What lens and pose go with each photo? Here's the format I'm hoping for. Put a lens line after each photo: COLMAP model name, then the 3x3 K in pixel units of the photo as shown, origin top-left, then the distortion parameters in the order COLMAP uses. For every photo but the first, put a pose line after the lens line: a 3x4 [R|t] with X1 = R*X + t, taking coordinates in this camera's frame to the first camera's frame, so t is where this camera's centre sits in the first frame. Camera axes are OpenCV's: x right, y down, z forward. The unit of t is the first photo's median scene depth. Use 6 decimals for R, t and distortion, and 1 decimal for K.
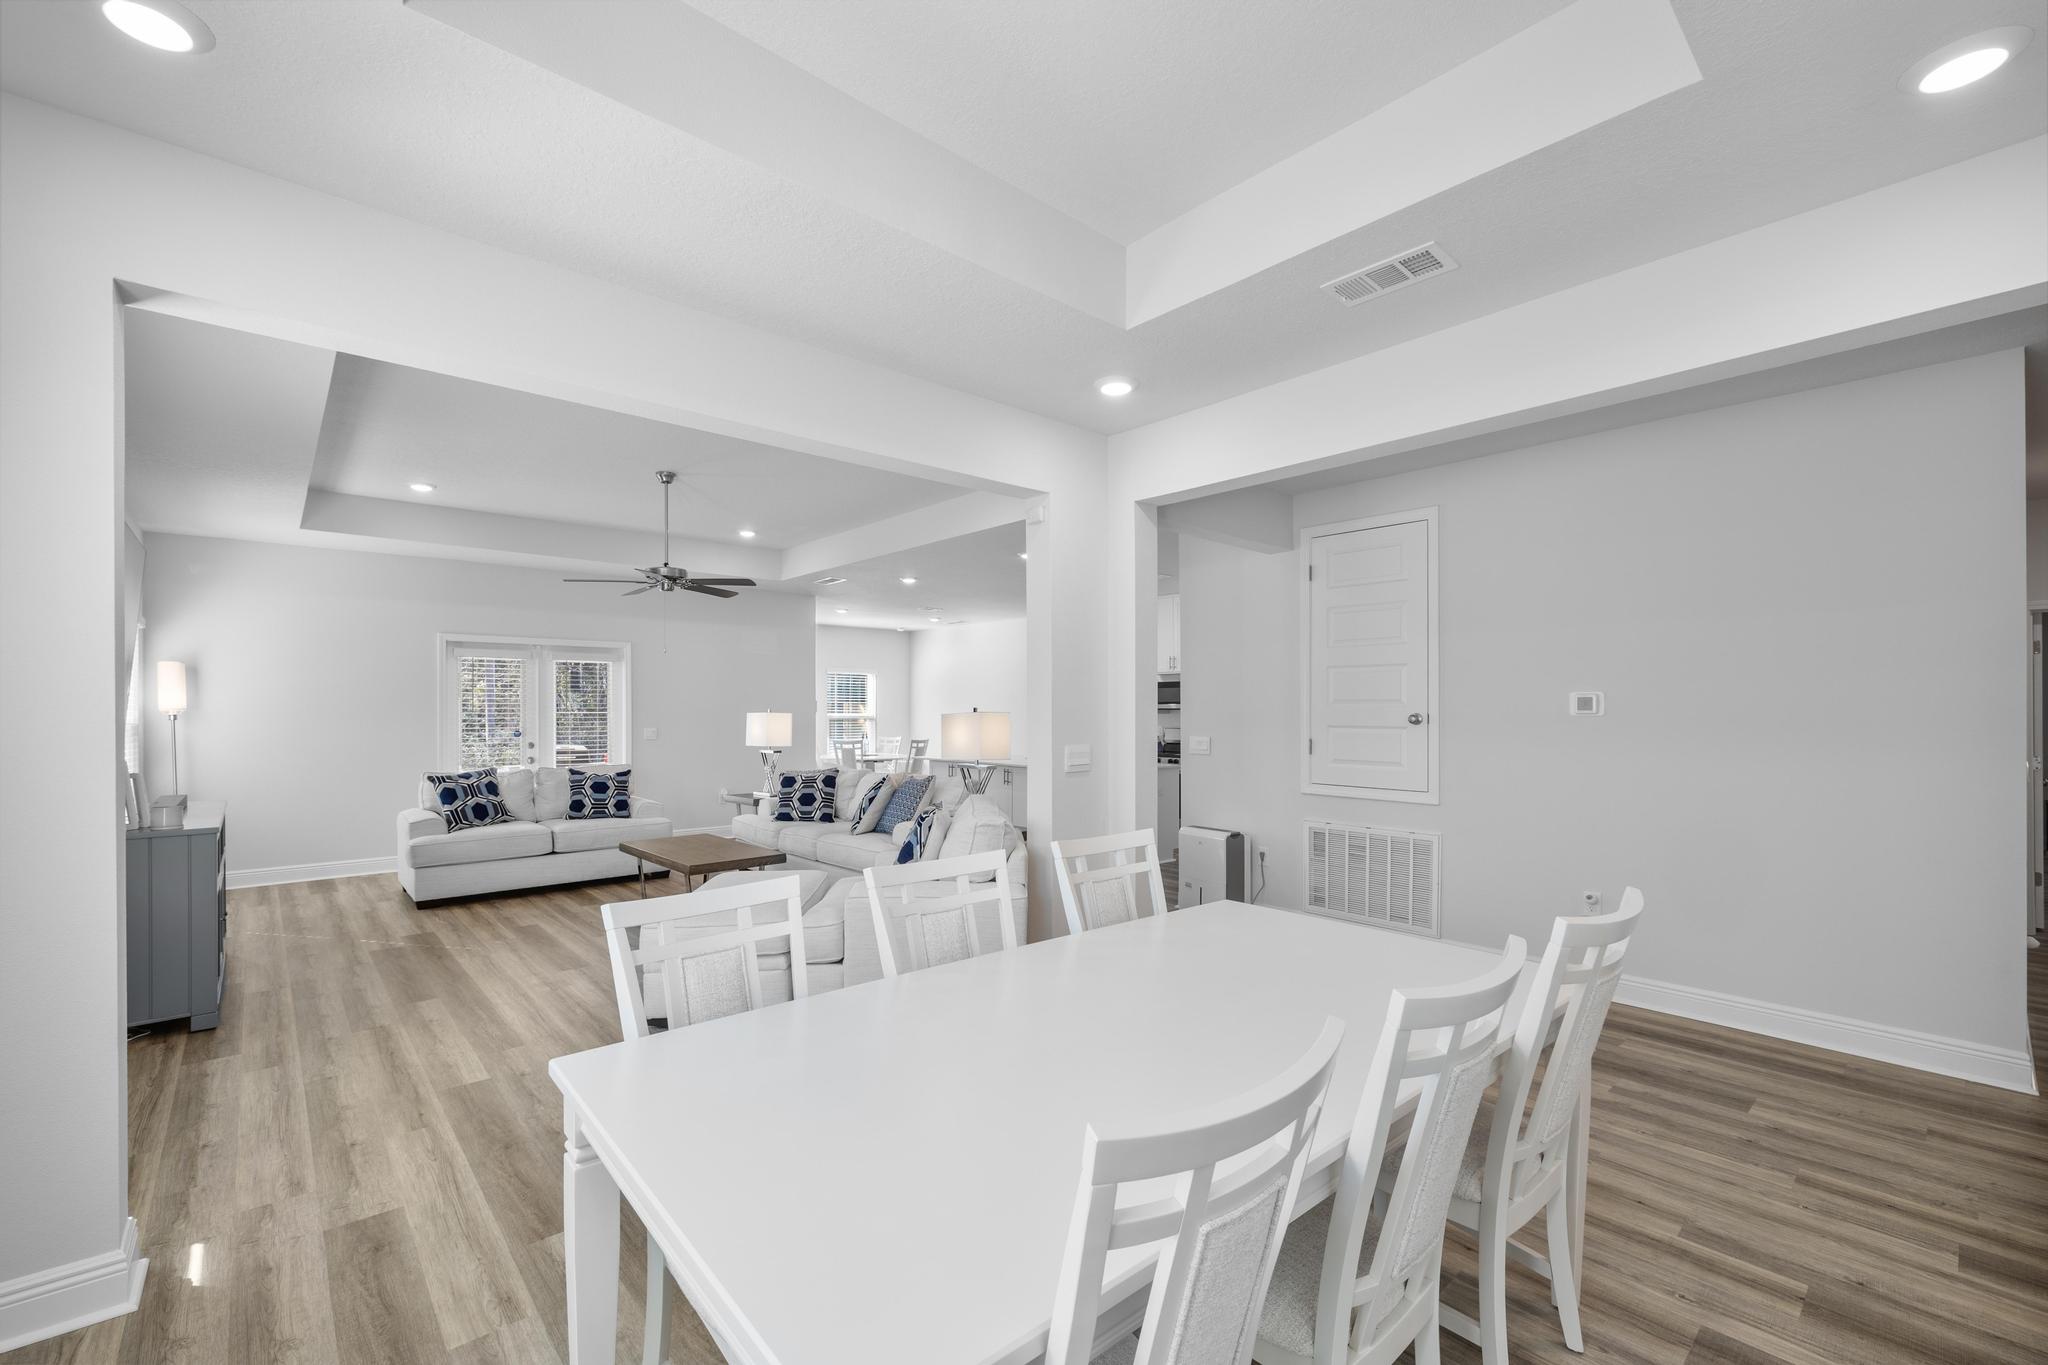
lens RADIAL K [[857.3, 0, 1019.3], [0, 857.3, 703.0], [0, 0, 1]] dist [-0.000412, 0.000788]
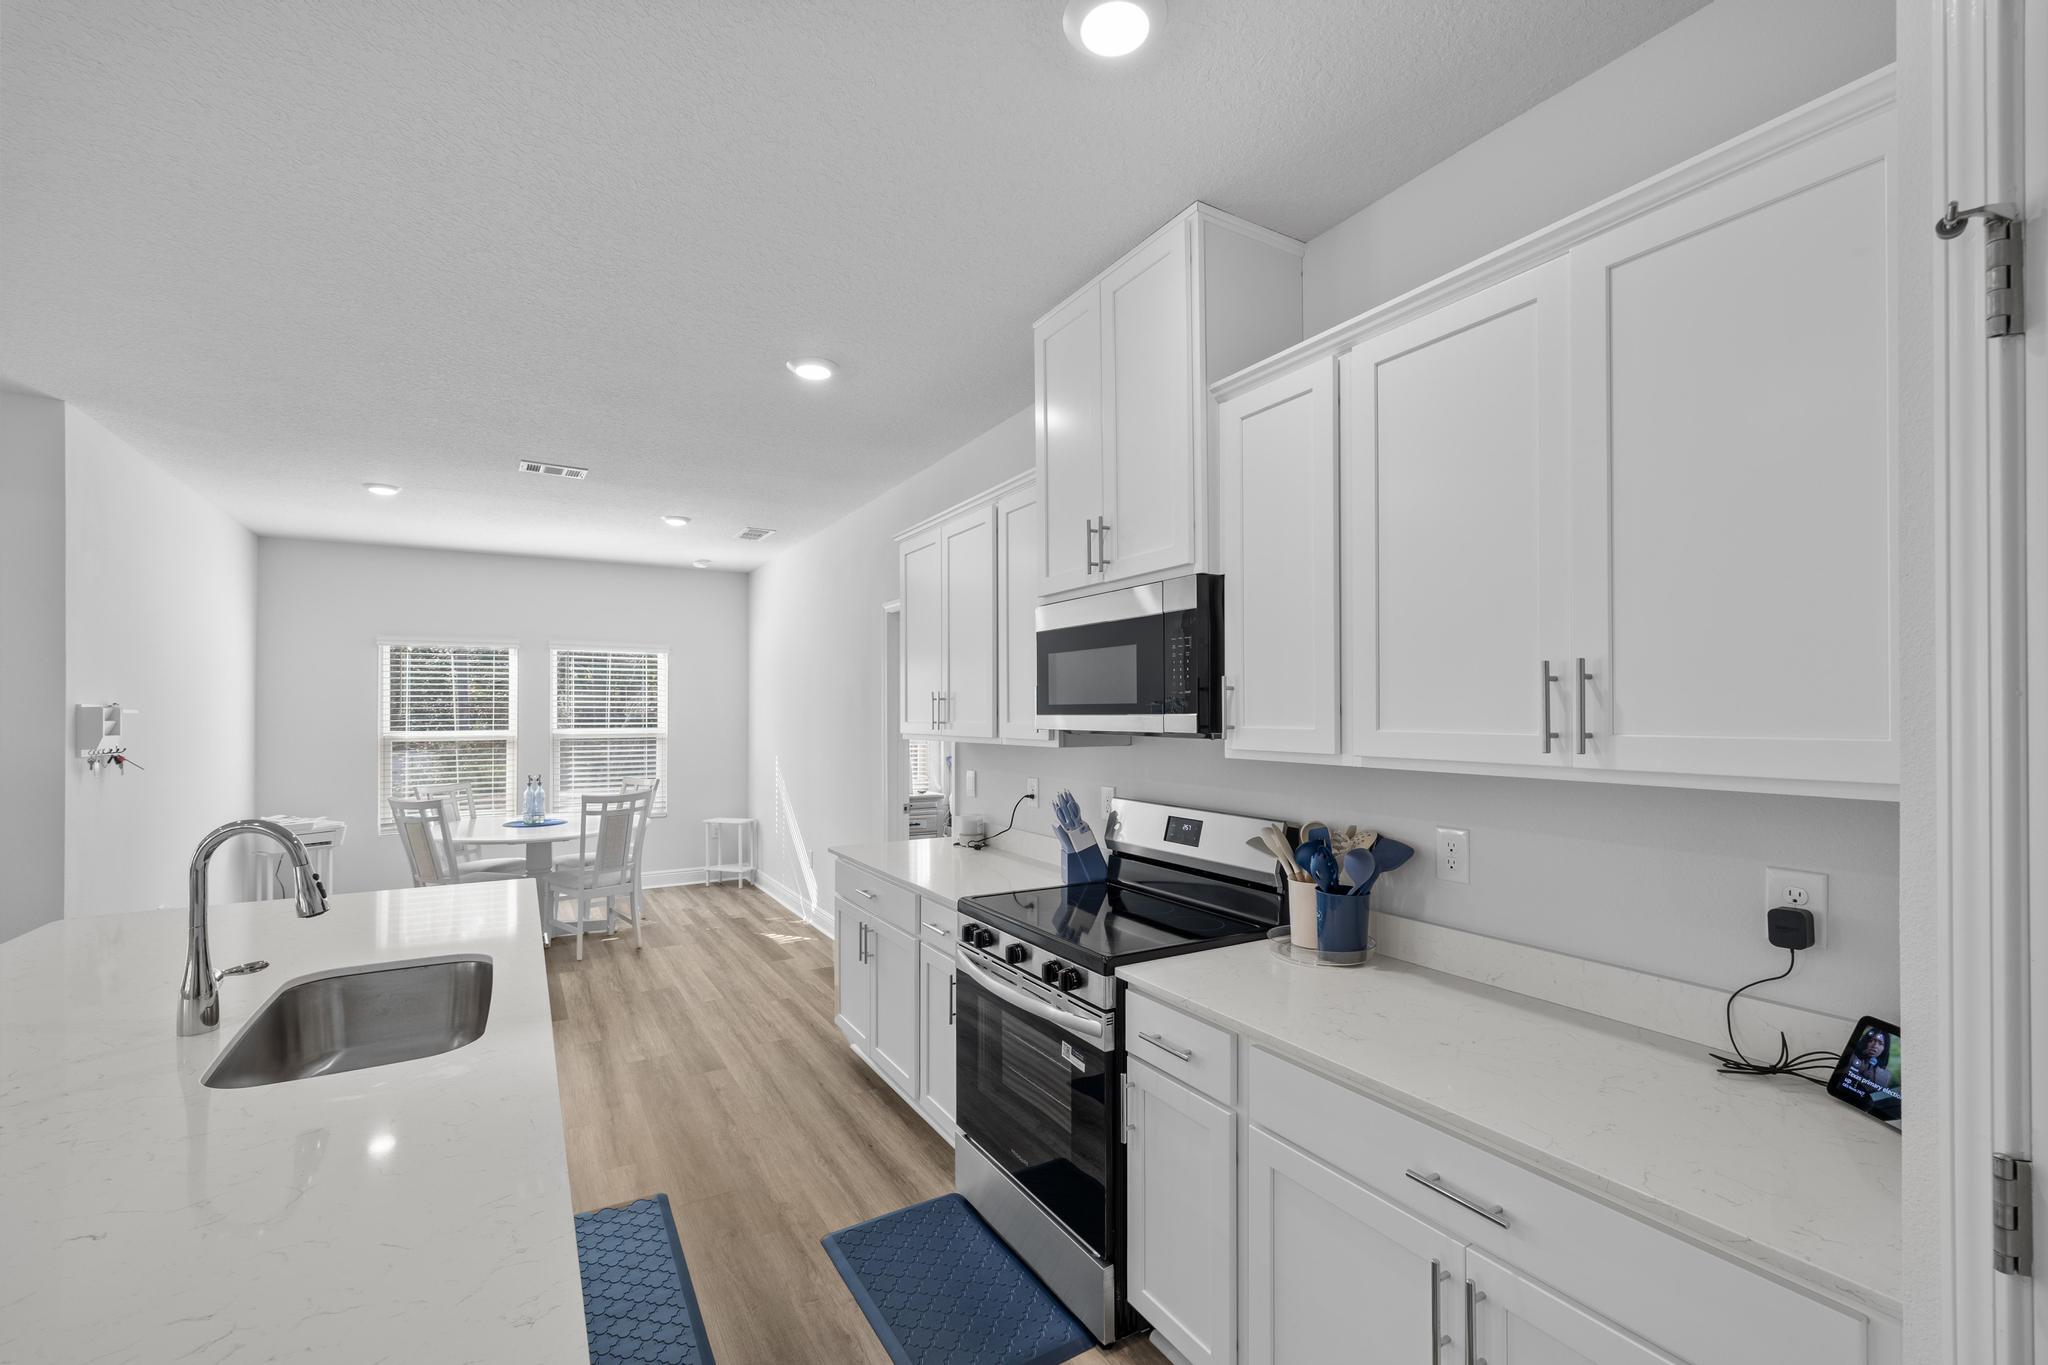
lens RADIAL K [[857.3, 0, 1019.0], [0, 857.3, 698.6], [0, 0, 1]] dist [-0.000412, 0.000788]
pose [[0.980646, -0.008217, -0.195619, 0.326038], [0.007513, 0.999962, -0.004338, -0.003416], [0.195647, 0.002784, 0.980670, 1.196765]]
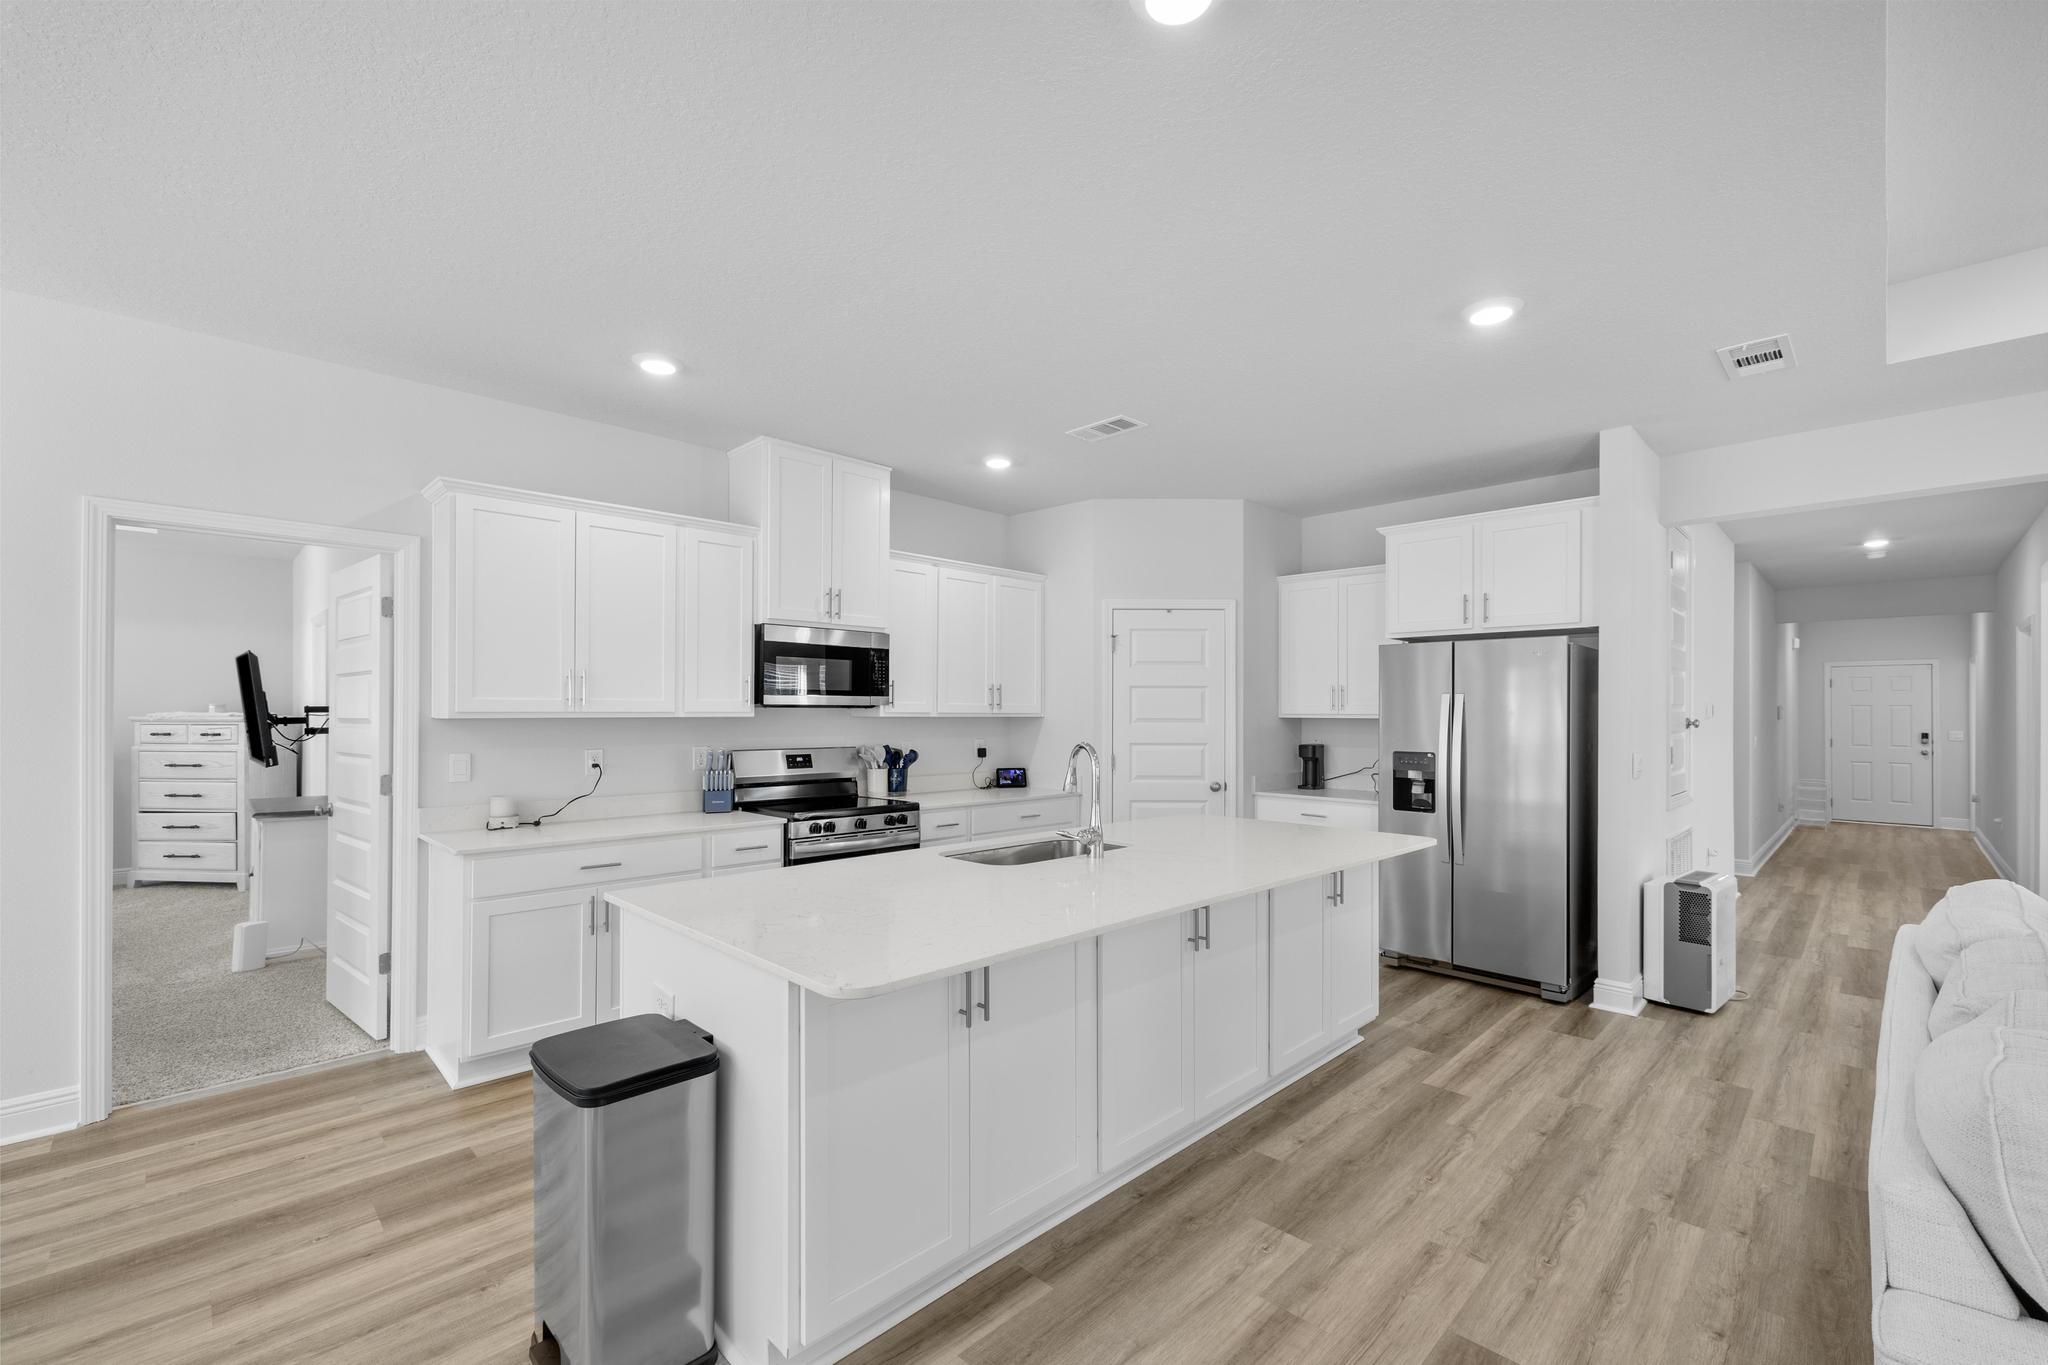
lens RADIAL K [[857.3, 0, 1016.0], [0, 857.3, 697.7], [0, 0, 1]] dist [-0.000412, 0.000788]
pose [[-0.050237, 0.015822, 0.998612, -0.438568], [-0.013726, 0.999769, -0.016530, 0.013921], [-0.998643, -0.014537, -0.050008, 1.470169]]
